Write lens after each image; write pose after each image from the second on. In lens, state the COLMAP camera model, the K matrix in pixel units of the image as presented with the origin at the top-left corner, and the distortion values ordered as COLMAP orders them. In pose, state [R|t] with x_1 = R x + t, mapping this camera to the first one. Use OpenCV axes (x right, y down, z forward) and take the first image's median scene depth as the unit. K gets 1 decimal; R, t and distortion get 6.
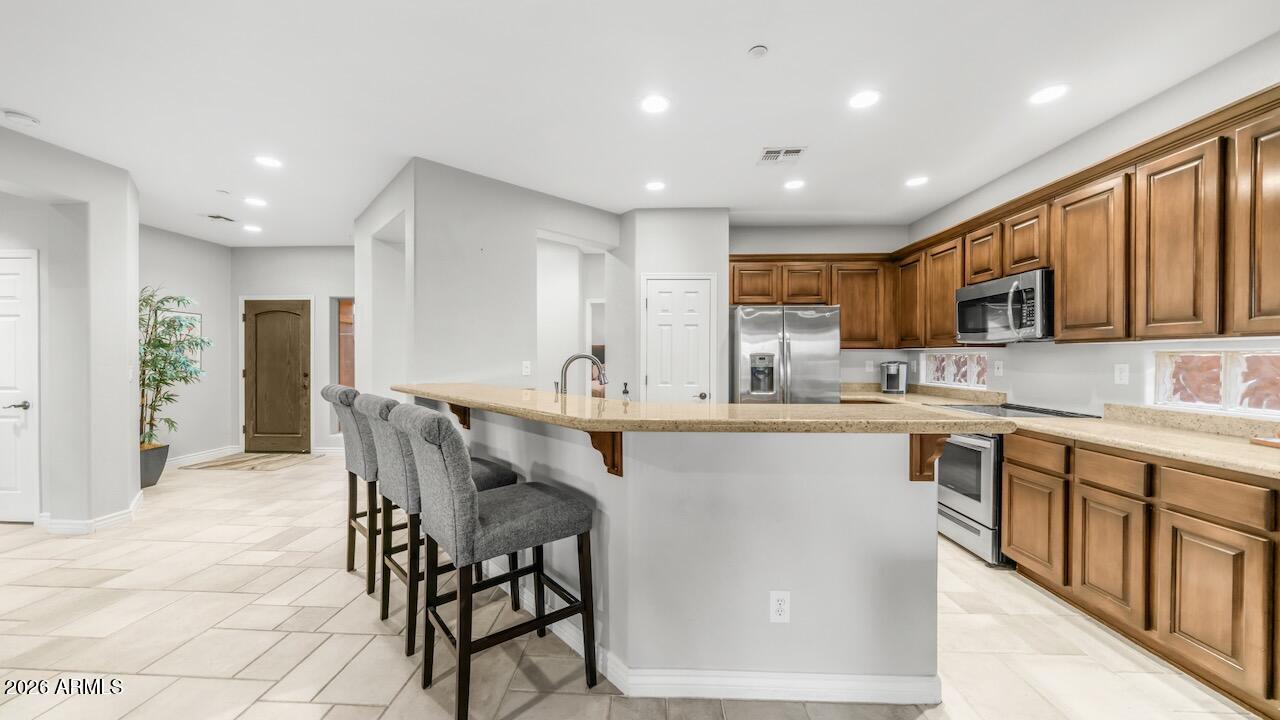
lens RADIAL K [[448.5, 0, 649.4], [0, 448.5, 355.5], [0, 0, 1]] dist [-0.006437, 0.000178]
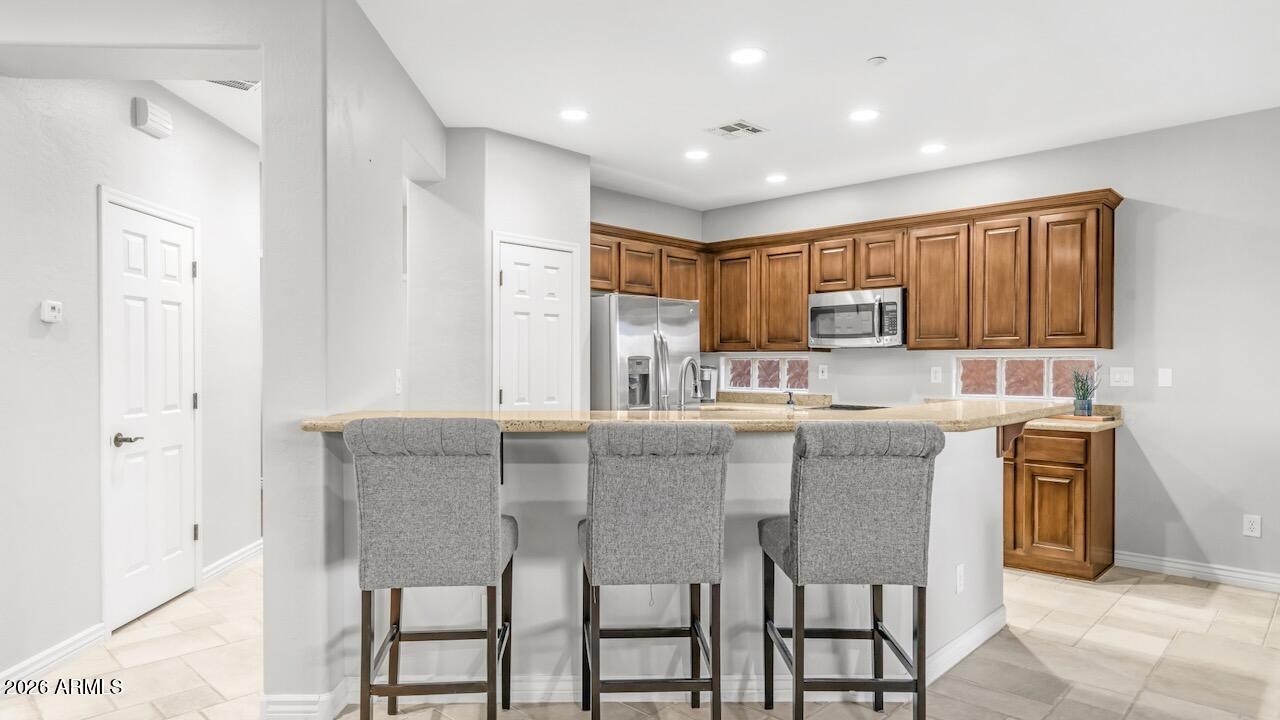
lens RADIAL K [[740.5, 0, 630.6], [0, 740.5, 367.6], [0, 0, 1]] dist [-0.000736, -0.000212]
pose [[0.672416, -0.006330, 0.740147, -0.828807], [-0.003659, 0.999923, 0.011876, -0.000789], [-0.740165, -0.010694, 0.672341, 0.165700]]
